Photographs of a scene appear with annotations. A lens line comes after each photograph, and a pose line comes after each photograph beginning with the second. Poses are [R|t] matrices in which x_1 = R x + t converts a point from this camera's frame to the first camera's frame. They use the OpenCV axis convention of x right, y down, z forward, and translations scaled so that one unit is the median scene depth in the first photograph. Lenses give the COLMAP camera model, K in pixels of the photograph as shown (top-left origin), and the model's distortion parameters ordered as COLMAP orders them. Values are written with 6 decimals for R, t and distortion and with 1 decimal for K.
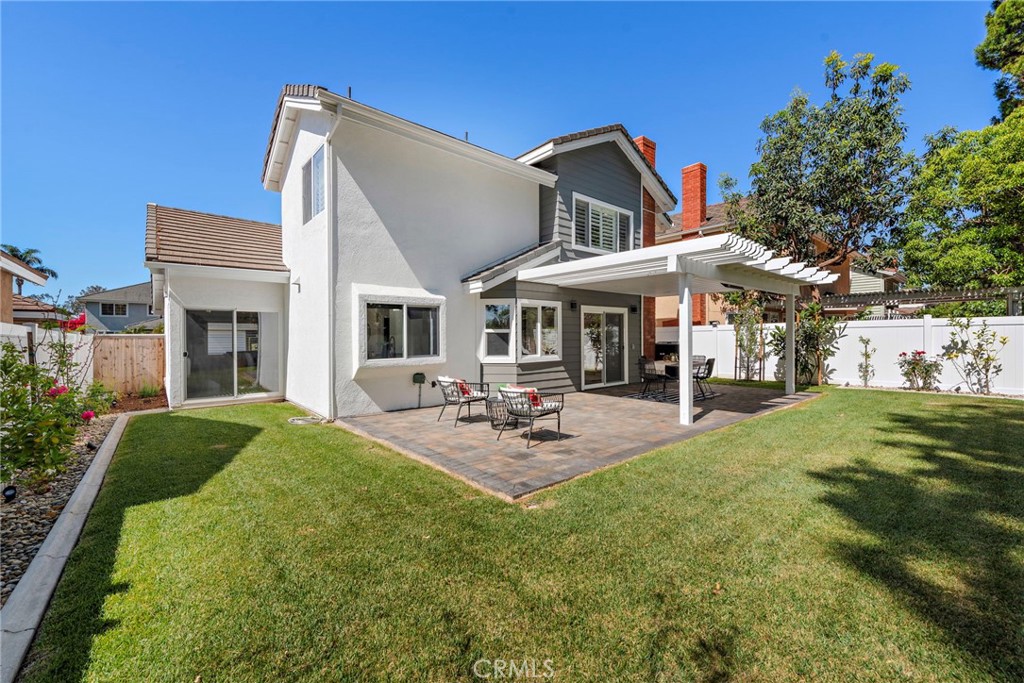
lens RADIAL K [[409.7, 0, 512.7], [0, 409.7, 340.0], [0, 0, 1]] dist [0.010825, -0.000877]
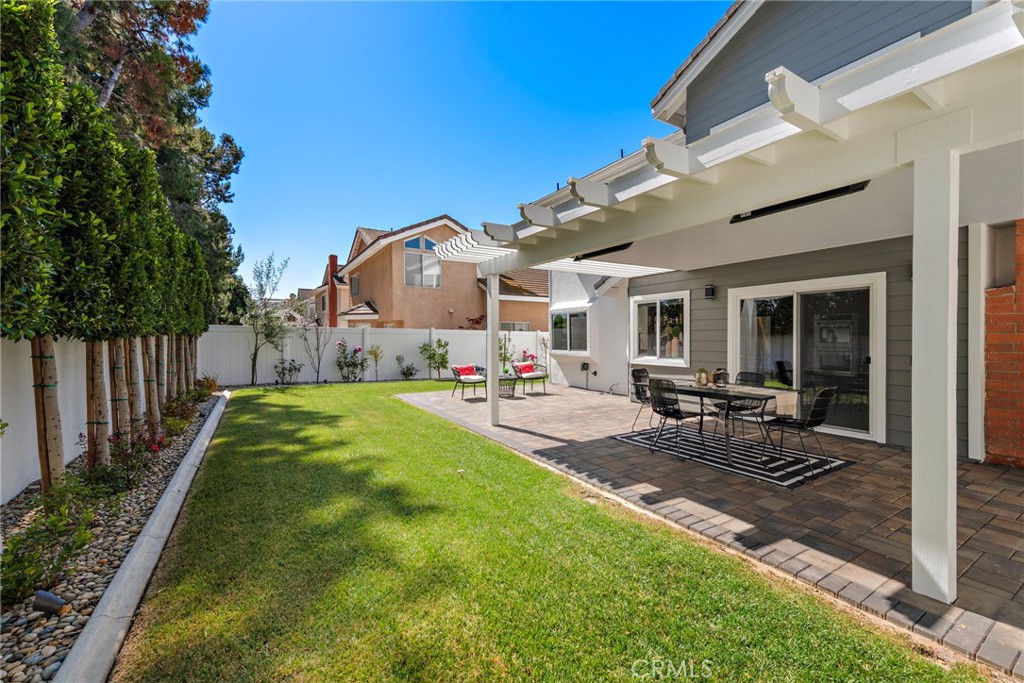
lens RADIAL K [[409.7, 0, 512.7], [0, 409.7, 340.0], [0, 0, 1]] dist [0.010825, -0.000877]
pose [[-0.160335, 0.013034, -0.986977, 0.923762], [-0.003677, 0.999898, 0.013802, -0.010245], [0.987056, 0.005842, -0.160271, 0.795914]]
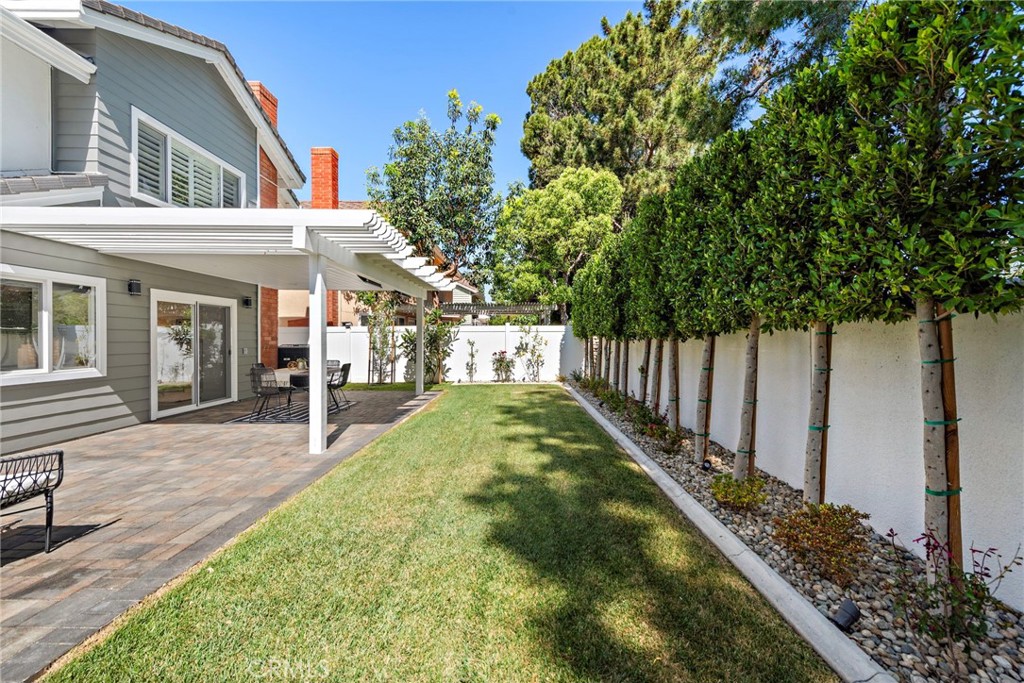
lens RADIAL K [[409.7, 0, 512.7], [0, 409.7, 340.0], [0, 0, 1]] dist [0.010825, -0.000877]
pose [[0.661365, 0.004302, 0.750052, 0.058351], [0.000061, 0.999983, -0.005790, 0.000155], [-0.750064, 0.003875, 0.661354, 0.147145]]
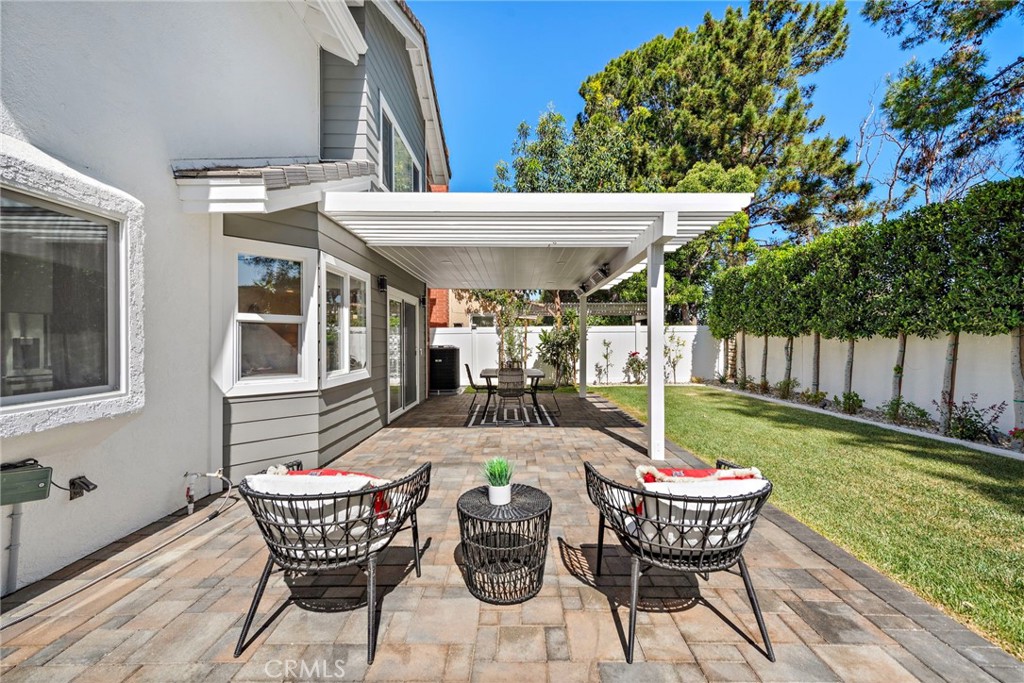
lens RADIAL K [[409.7, 0, 512.7], [0, 409.7, 340.0], [0, 0, 1]] dist [0.010825, -0.000877]
pose [[0.653204, 0.007896, 0.757141, -0.180001], [0.003902, 0.999897, -0.013794, 0.006850], [-0.757172, 0.011964, 0.653106, 0.479908]]
